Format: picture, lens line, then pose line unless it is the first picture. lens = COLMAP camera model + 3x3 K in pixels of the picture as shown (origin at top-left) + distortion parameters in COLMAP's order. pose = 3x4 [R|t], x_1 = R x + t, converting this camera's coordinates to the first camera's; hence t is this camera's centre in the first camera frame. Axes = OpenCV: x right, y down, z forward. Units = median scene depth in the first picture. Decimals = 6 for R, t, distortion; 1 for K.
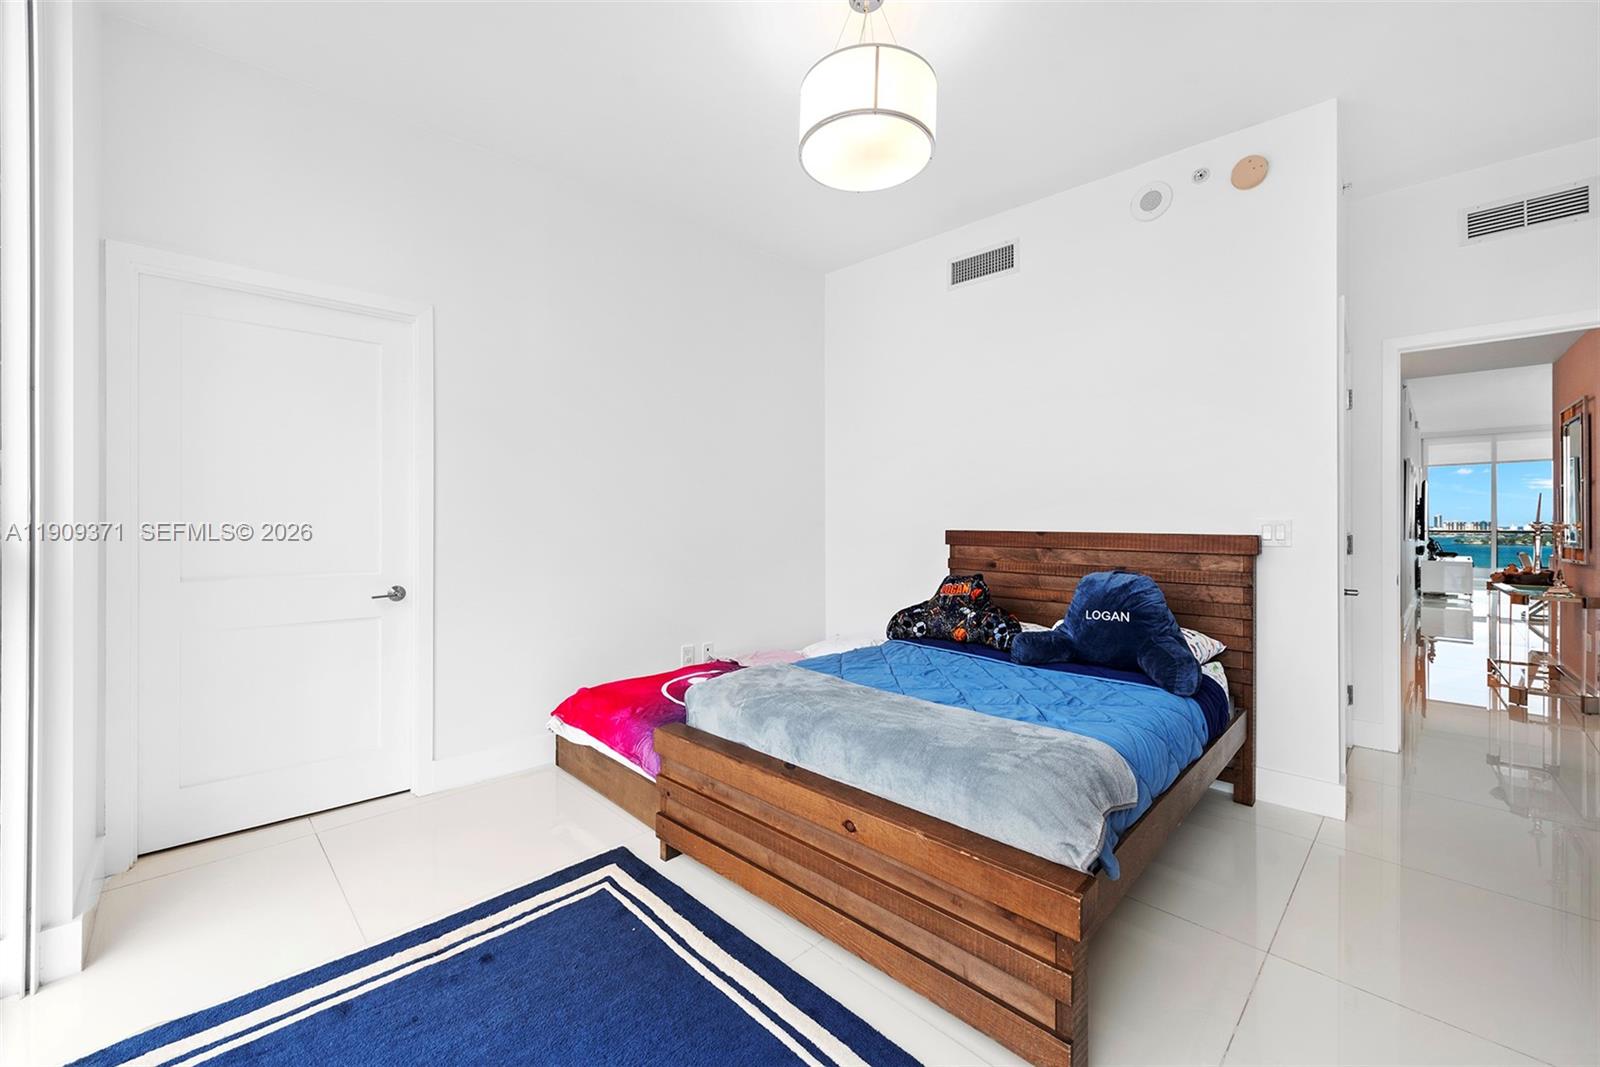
lens RADIAL K [[627.8, 0, 797.3], [0, 627.8, 523.3], [0, 0, 1]] dist [0.011905, -0.000297]
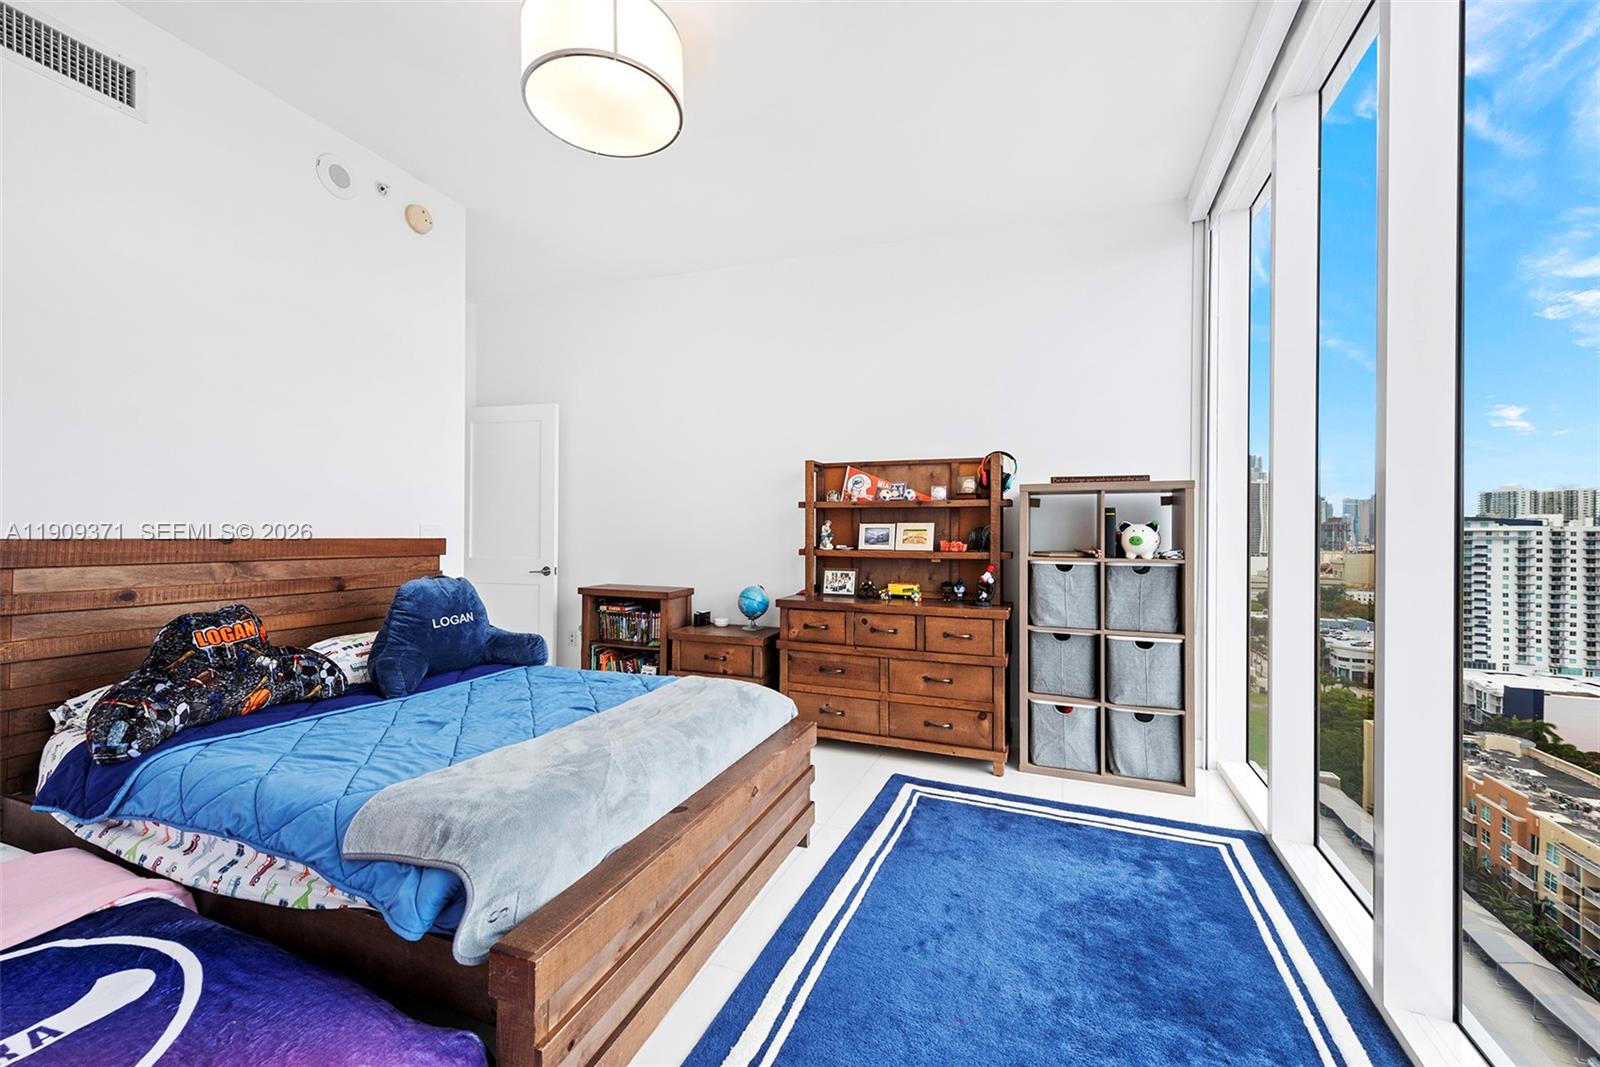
lens RADIAL K [[627.8, 0, 797.3], [0, 627.8, 523.3], [0, 0, 1]] dist [0.011905, -0.000297]
pose [[-0.374767, 0.006344, 0.927097, -0.551833], [-0.007231, 0.999926, -0.009765, -0.001442], [-0.927091, -0.010364, -0.374693, 0.736554]]
